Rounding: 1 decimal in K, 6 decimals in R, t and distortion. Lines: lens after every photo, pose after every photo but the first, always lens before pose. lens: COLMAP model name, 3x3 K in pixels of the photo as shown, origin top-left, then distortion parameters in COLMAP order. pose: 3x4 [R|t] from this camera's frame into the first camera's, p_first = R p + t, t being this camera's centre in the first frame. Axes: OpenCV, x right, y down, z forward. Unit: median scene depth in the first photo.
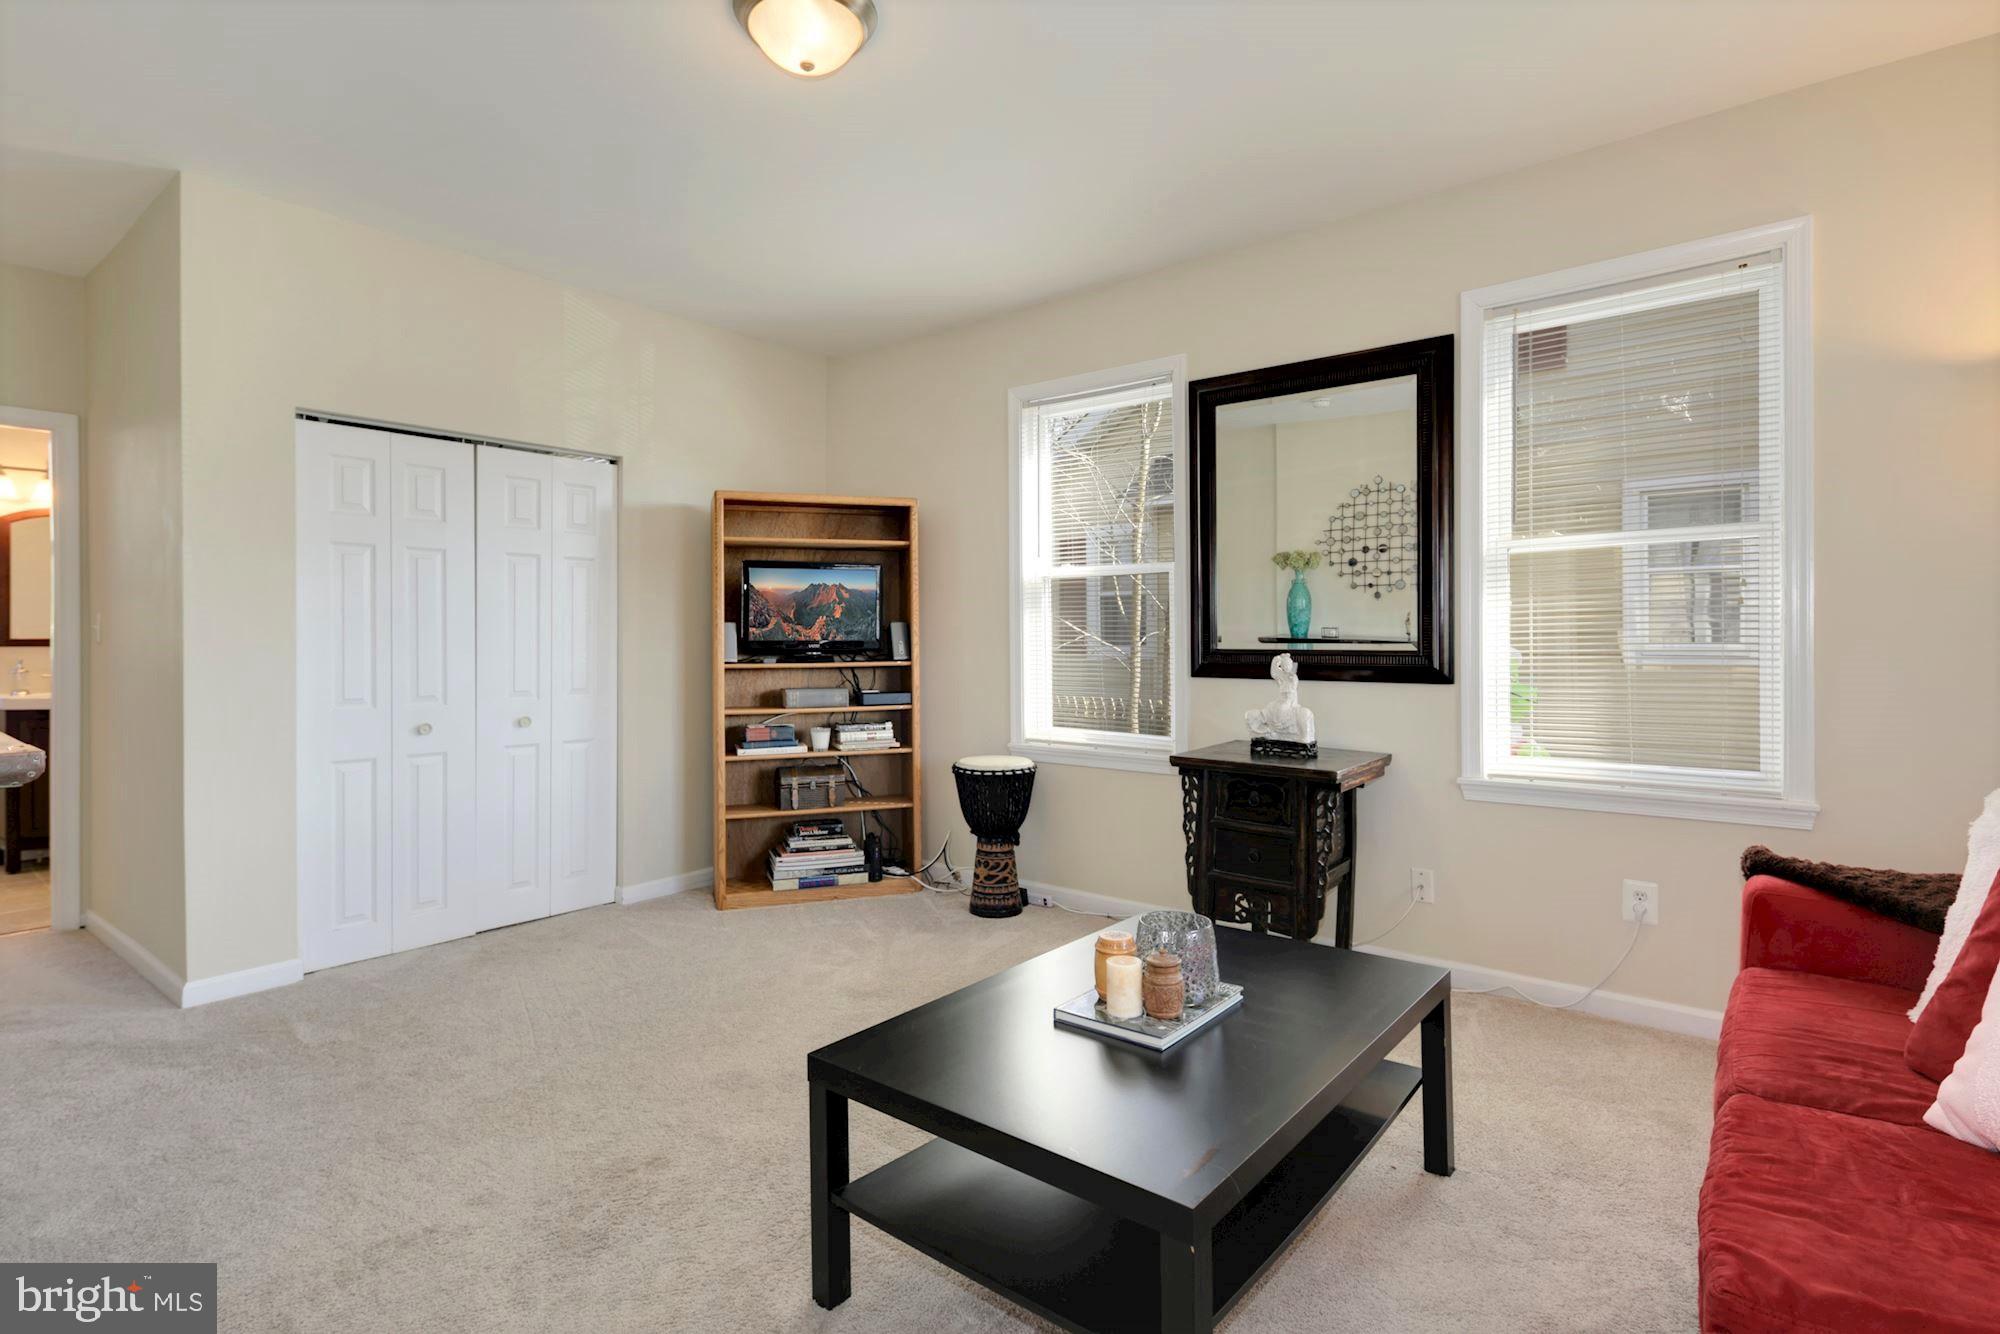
lens RADIAL K [[1001.9, 0, 1001.7], [0, 1001.9, 656.1], [0, 0, 1]] dist [-0.005765, -0.000564]
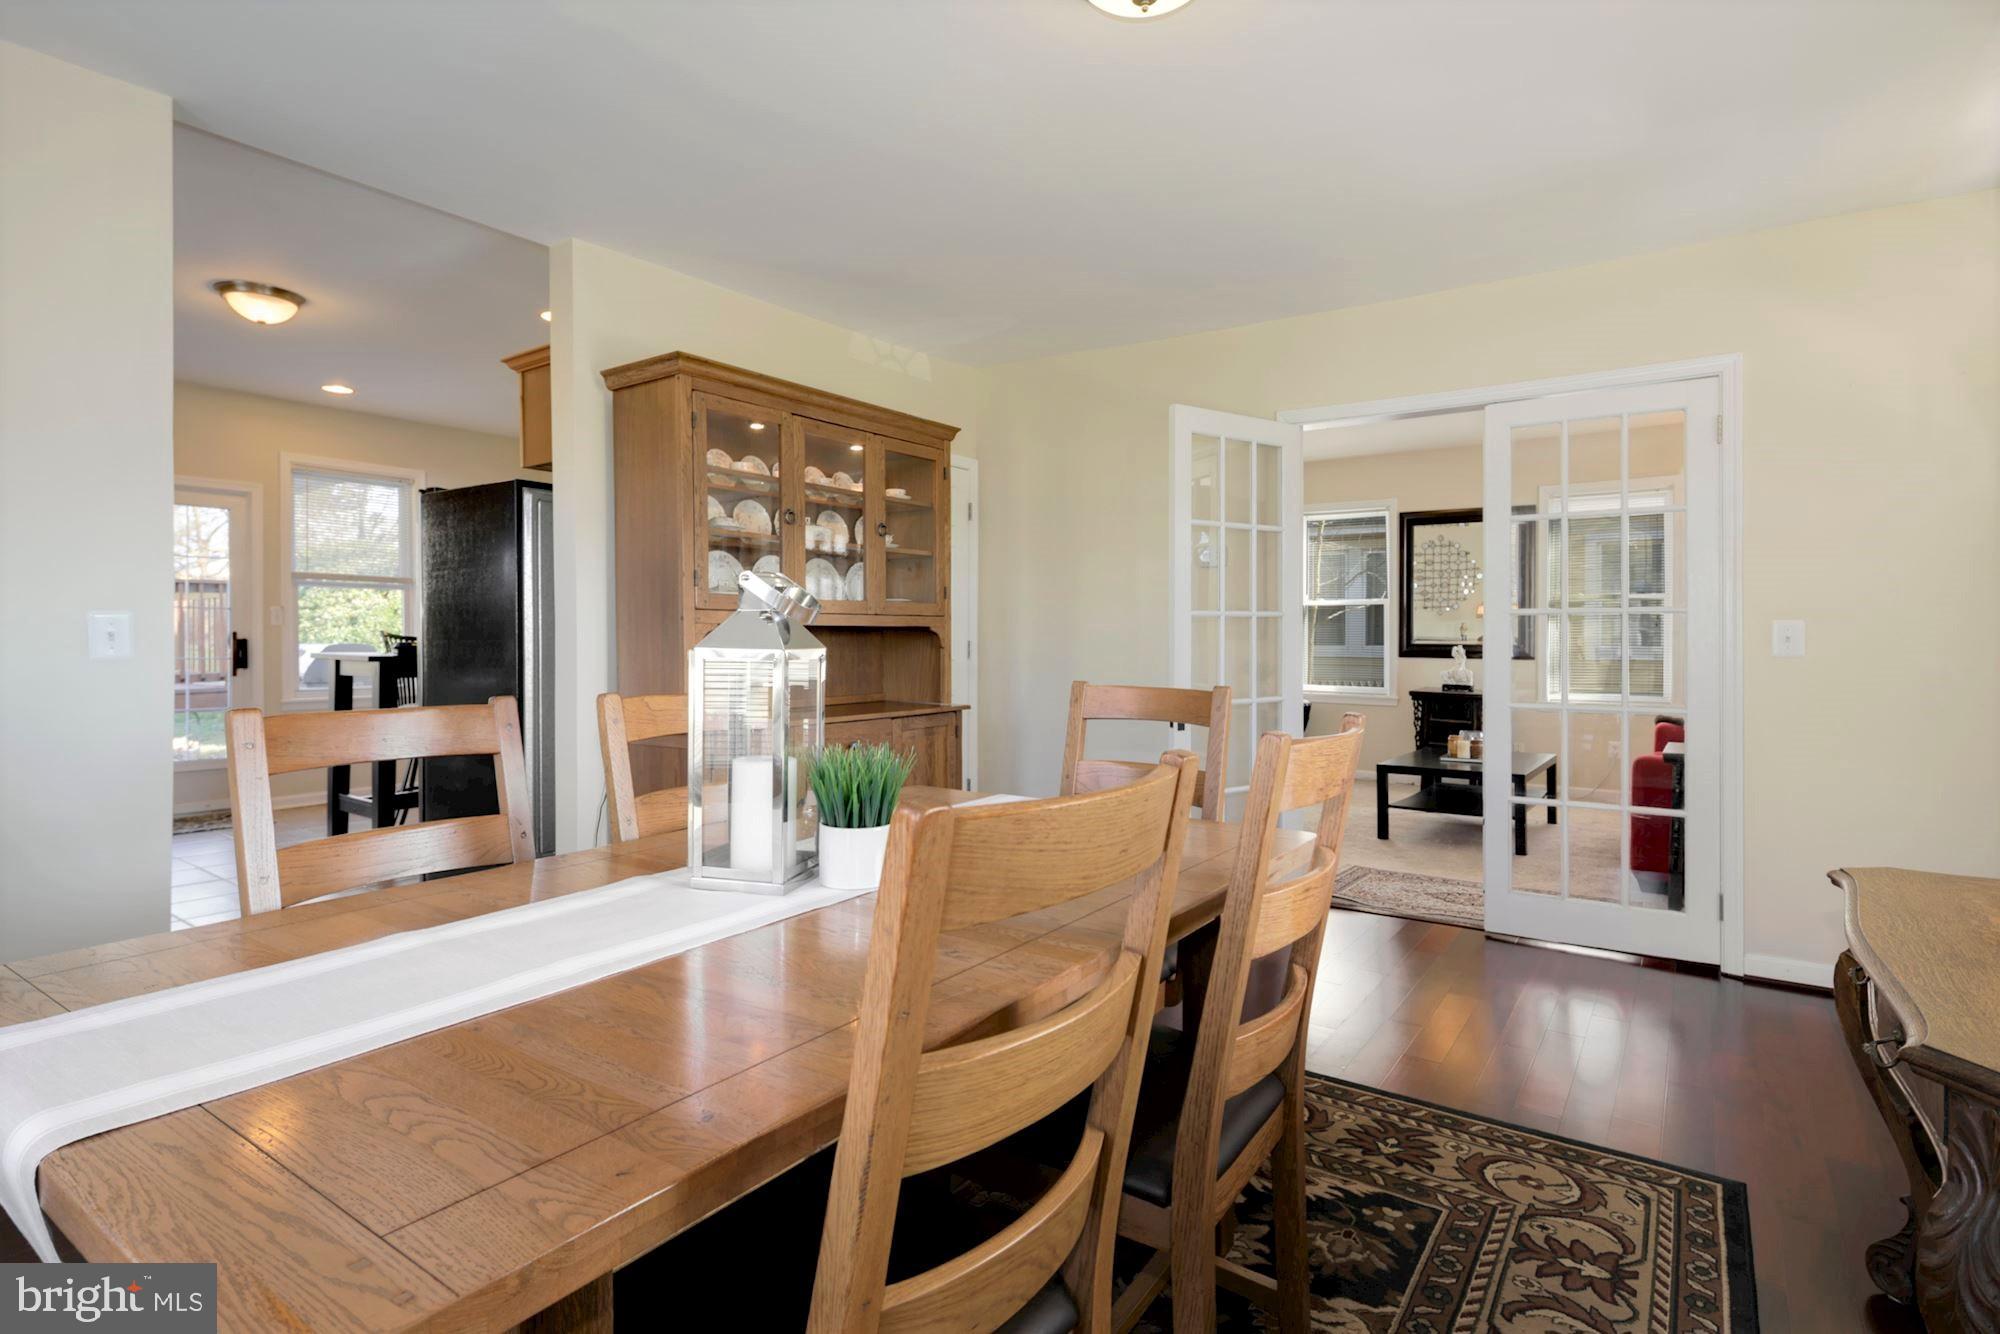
lens RADIAL K [[1001.9, 0, 1010.2], [0, 1001.9, 655.2], [0, 0, 1]] dist [-0.005765, -0.000564]
pose [[0.999081, 0.008860, 0.041935, -0.691895], [-0.008555, 0.999936, -0.007457, 0.037787], [-0.041999, 0.007092, 0.999093, -1.007685]]
